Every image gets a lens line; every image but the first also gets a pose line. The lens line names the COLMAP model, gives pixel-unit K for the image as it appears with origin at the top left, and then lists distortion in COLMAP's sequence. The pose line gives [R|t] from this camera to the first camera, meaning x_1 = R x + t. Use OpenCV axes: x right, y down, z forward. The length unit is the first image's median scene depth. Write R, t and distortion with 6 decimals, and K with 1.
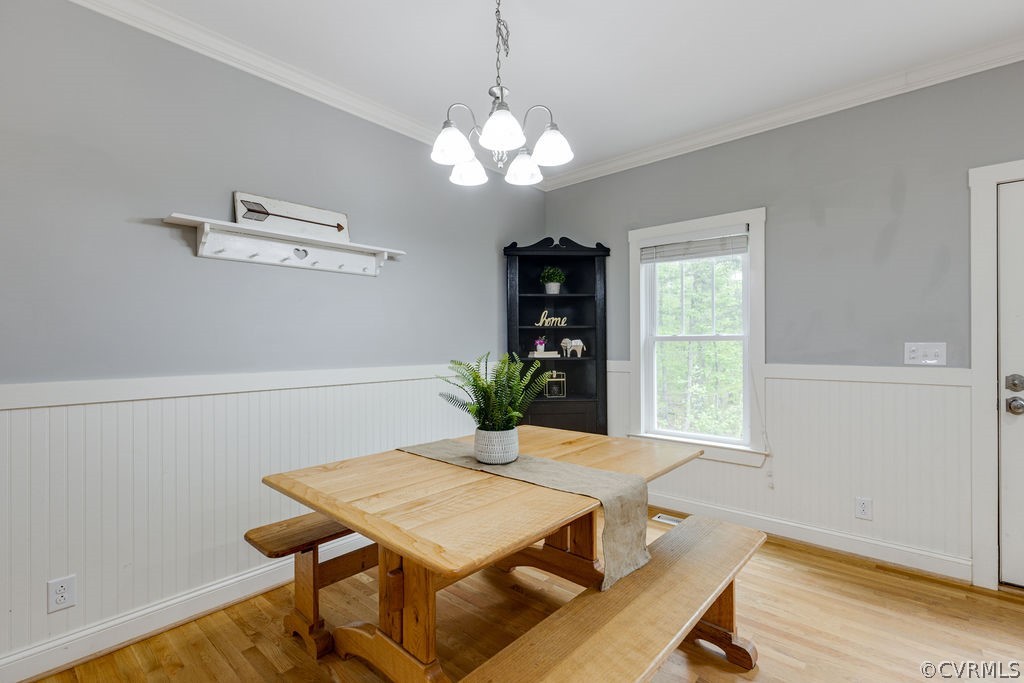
lens RADIAL K [[464.5, 0, 499.3], [0, 464.5, 344.6], [0, 0, 1]] dist [-0.000521, -0.000189]
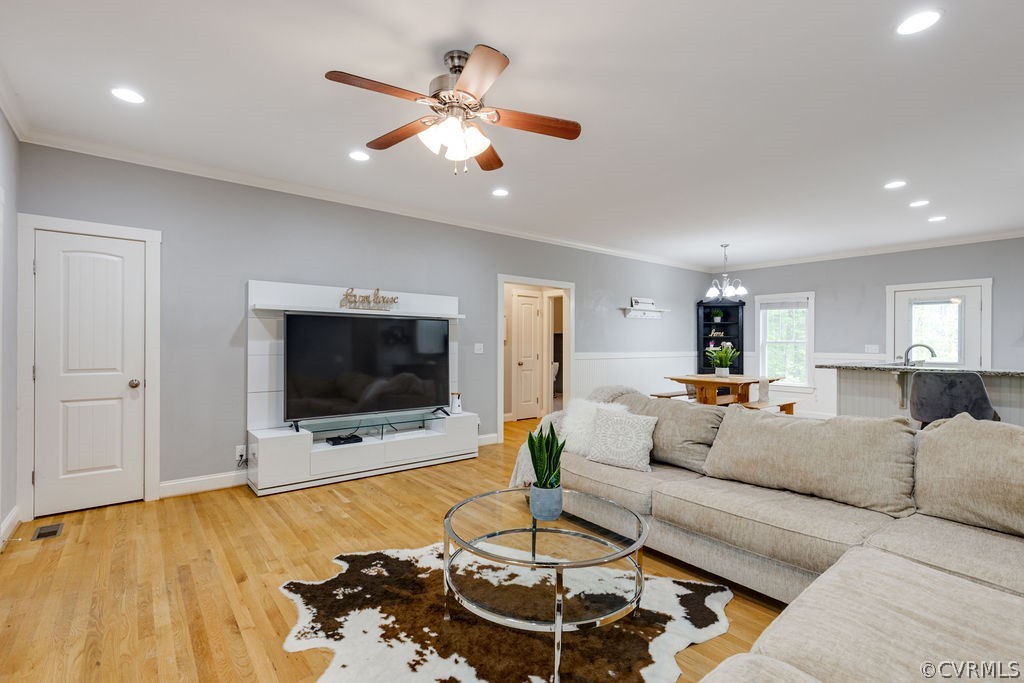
lens RADIAL K [[464.5, 0, 499.3], [0, 464.5, 344.6], [0, 0, 1]] dist [-0.000521, -0.000189]
pose [[0.985301, 0.009444, -0.170566, -0.565136], [-0.008992, 0.999954, 0.003417, 0.003049], [0.170590, -0.001833, 0.985340, -1.465107]]
